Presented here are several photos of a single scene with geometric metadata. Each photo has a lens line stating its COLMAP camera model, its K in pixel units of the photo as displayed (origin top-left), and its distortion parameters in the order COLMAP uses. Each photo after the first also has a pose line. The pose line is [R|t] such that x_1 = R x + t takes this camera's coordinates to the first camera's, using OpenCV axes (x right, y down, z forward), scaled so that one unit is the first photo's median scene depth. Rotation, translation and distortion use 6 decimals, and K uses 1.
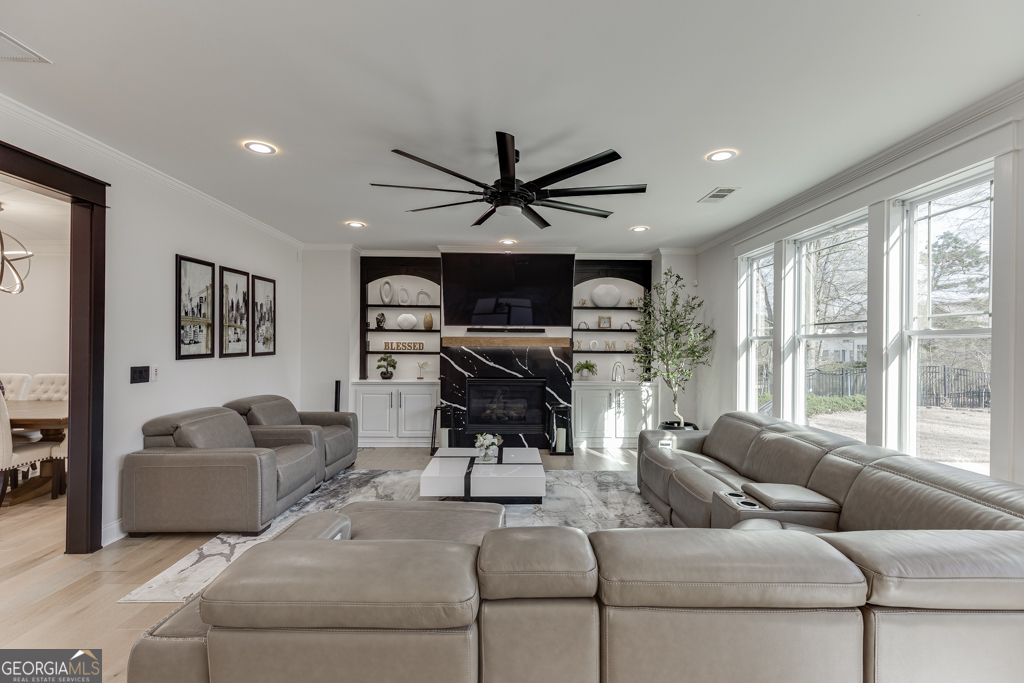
lens RADIAL K [[455.1, 0, 518.2], [0, 455.1, 343.9], [0, 0, 1]] dist [0.004464, -0.000666]
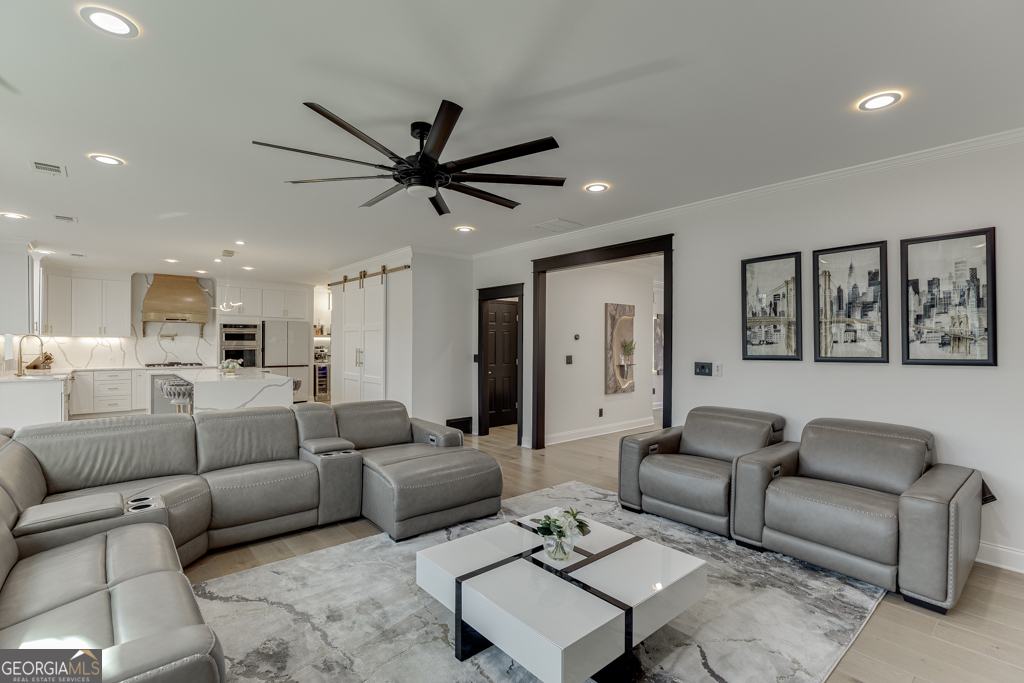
lens RADIAL K [[472.9, 0, 519.3], [0, 472.9, 342.3], [0, 0, 1]] dist [-0.011061, 0.000440]
pose [[-0.766859, -0.010791, -0.641725, 0.279542], [-0.008844, 0.999941, -0.006246, 0.004911], [0.641754, 0.000886, -0.766910, 1.194020]]
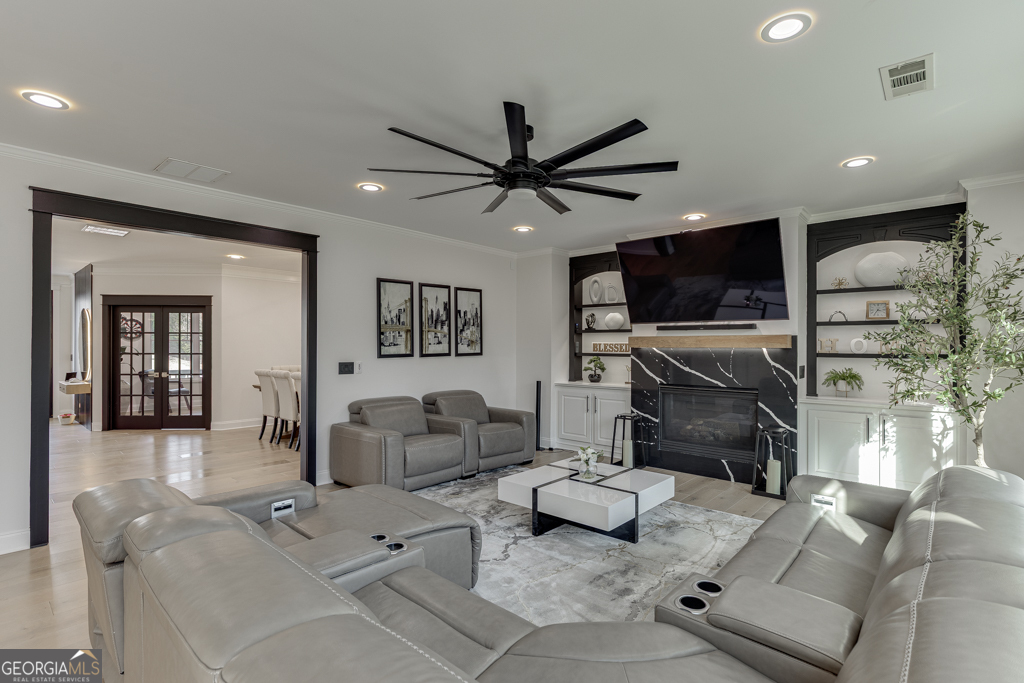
lens RADIAL K [[490.2, 0, 520.5], [0, 490.2, 343.1], [0, 0, 1]] dist [-0.002859, -0.000292]
pose [[0.737311, -0.009323, -0.675489, 0.403828], [0.004885, 0.999952, -0.008469, 0.004571], [0.675536, 0.002944, 0.737321, 0.187057]]
